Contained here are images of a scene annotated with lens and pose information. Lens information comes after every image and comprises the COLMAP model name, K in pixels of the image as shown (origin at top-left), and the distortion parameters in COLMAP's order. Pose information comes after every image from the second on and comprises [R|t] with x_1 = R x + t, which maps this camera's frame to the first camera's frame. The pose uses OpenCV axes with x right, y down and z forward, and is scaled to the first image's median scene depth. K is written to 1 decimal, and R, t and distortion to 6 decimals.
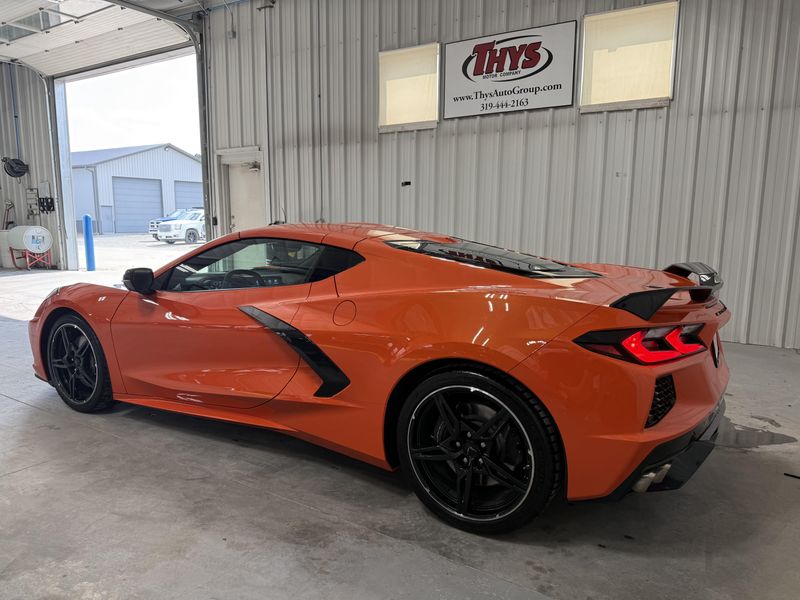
lens RADIAL K [[585.4, 0, 386.1], [0, 585.4, 295.5], [0, 0, 1]] dist [0.002773, -0.005535]
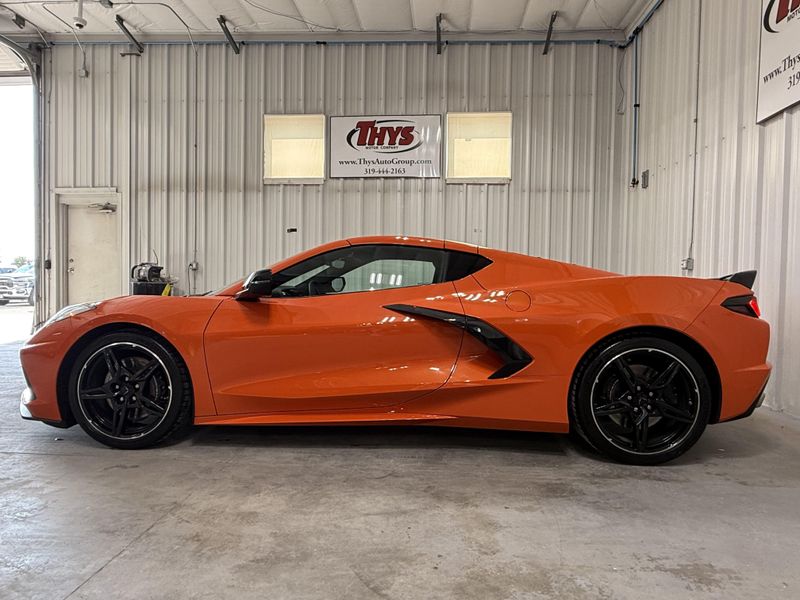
lens RADIAL K [[508.3, 0, 417.2], [0, 508.3, 280.3], [0, 0, 1]] dist [-0.002147, 0.000276]
pose [[0.875299, 0.010687, 0.483465, -0.248186], [0.053743, 0.991413, -0.119215, 0.032511], [-0.480587, 0.130331, 0.867208, 0.068001]]
